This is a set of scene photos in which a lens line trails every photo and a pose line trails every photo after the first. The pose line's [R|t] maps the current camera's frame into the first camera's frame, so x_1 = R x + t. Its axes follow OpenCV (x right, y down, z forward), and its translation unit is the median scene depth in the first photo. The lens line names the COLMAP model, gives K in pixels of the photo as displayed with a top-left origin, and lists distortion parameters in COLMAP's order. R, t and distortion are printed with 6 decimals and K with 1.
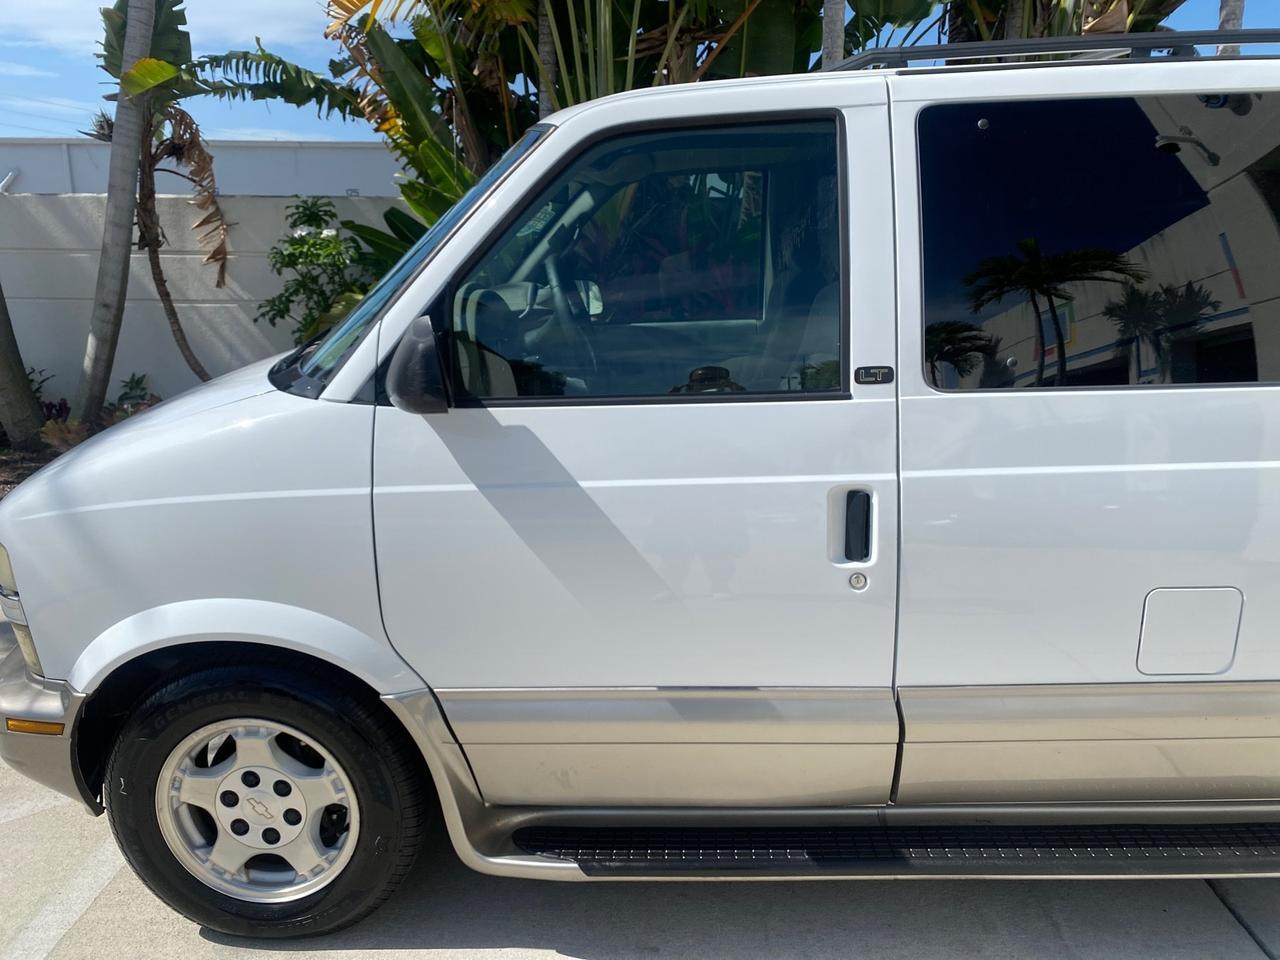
lens RADIAL K [[988.3, 0, 635.4], [0, 988.3, 468.0], [0, 0, 1]] dist [0.024785, -0.026597]
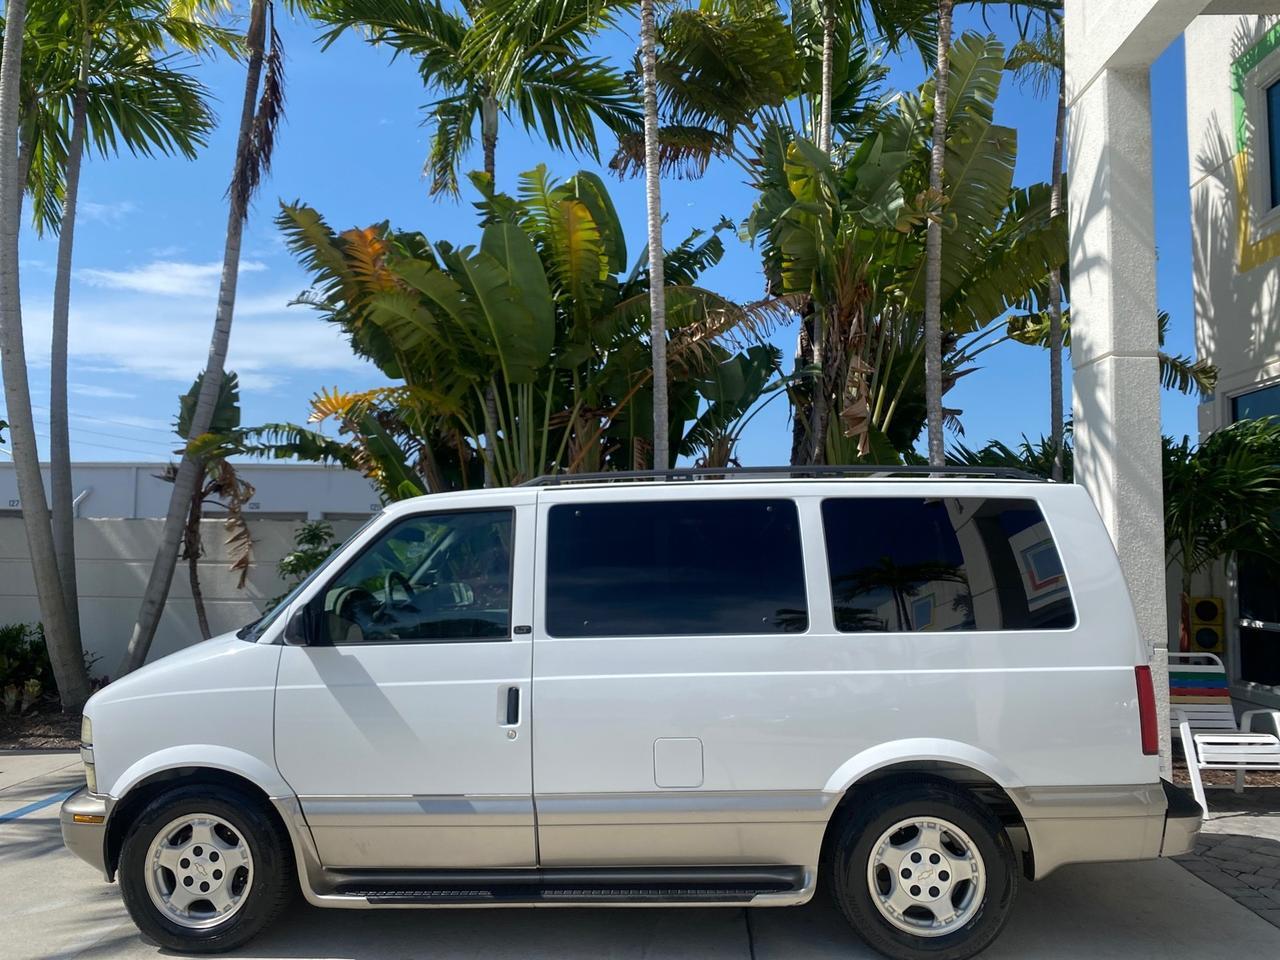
lens RADIAL K [[988.3, 0, 638.2], [0, 988.3, 478.8], [0, 0, 1]] dist [0.024785, -0.026597]
pose [[0.999632, 0.001134, -0.027085, 0.473899], [-0.008908, 0.957382, -0.288687, 0.173419], [0.025604, 0.288822, 0.957040, -0.934776]]
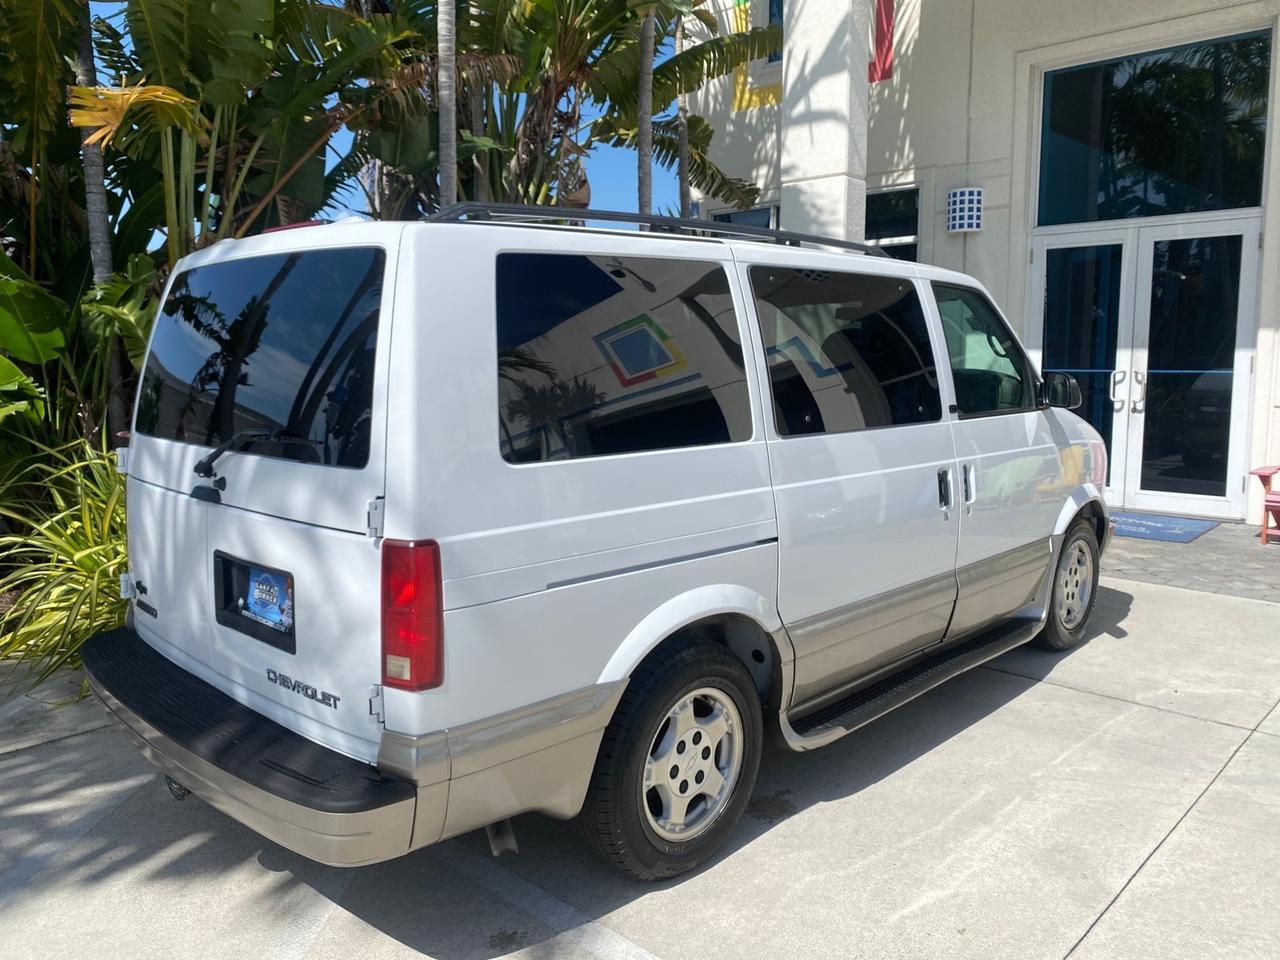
lens RADIAL K [[988.3, 0, 633.8], [0, 988.3, 471.7], [0, 0, 1]] dist [0.024785, -0.026597]
pose [[0.676850, -0.097214, 0.729674, -1.409316], [0.166577, 0.985756, -0.023187, -0.011544], [-0.717026, 0.137241, 0.683402, 0.010254]]
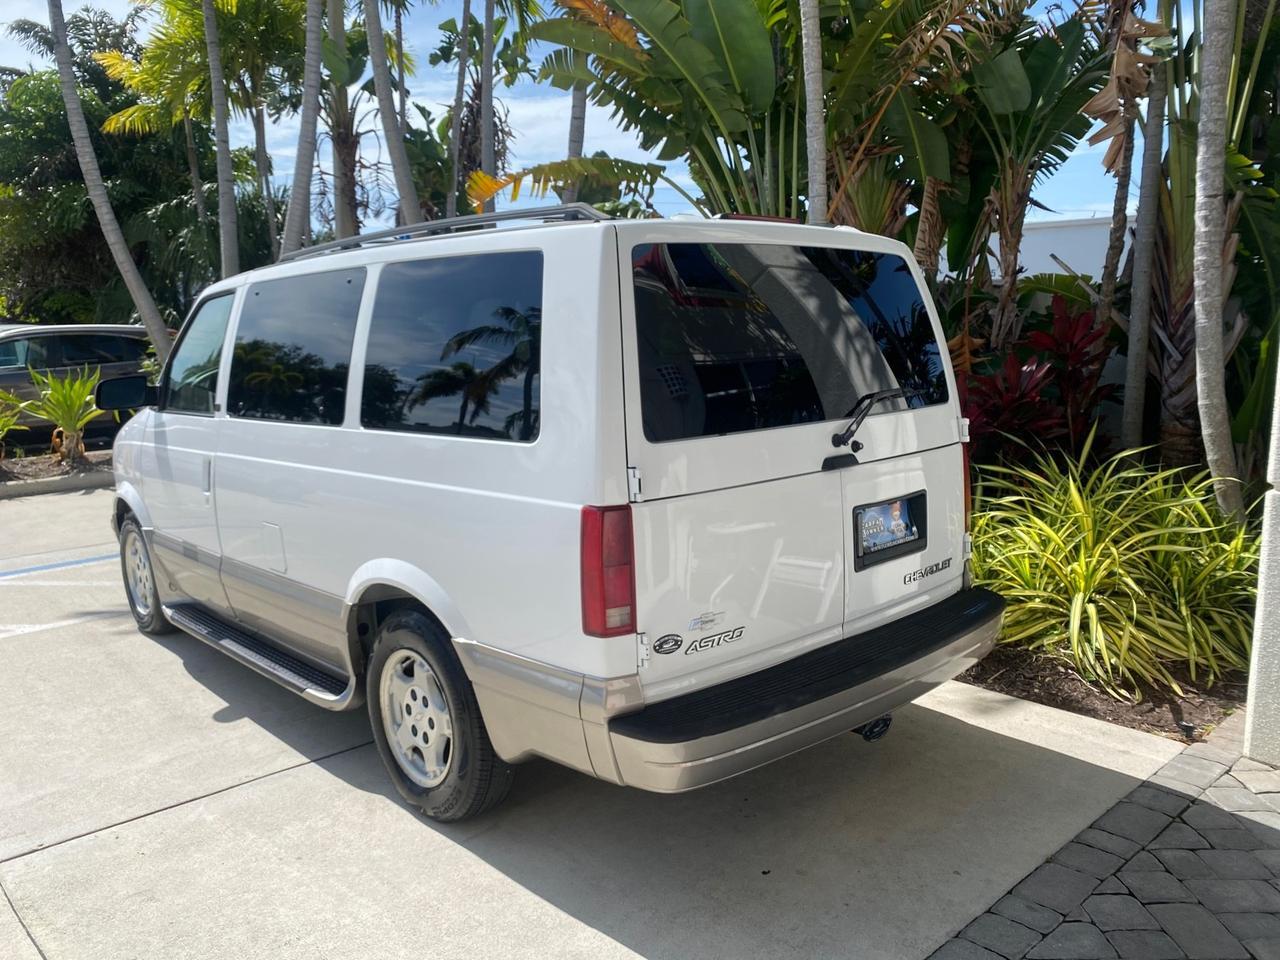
lens RADIAL K [[987.4, 0, 632.3], [0, 987.4, 485.8], [0, 0, 1]] dist [0.021714, -0.016562]
pose [[0.694796, 0.108352, -0.710998, 2.159755], [-0.145697, 0.989294, 0.008385, -0.065850], [0.704295, 0.097764, 0.703144, 0.106025]]
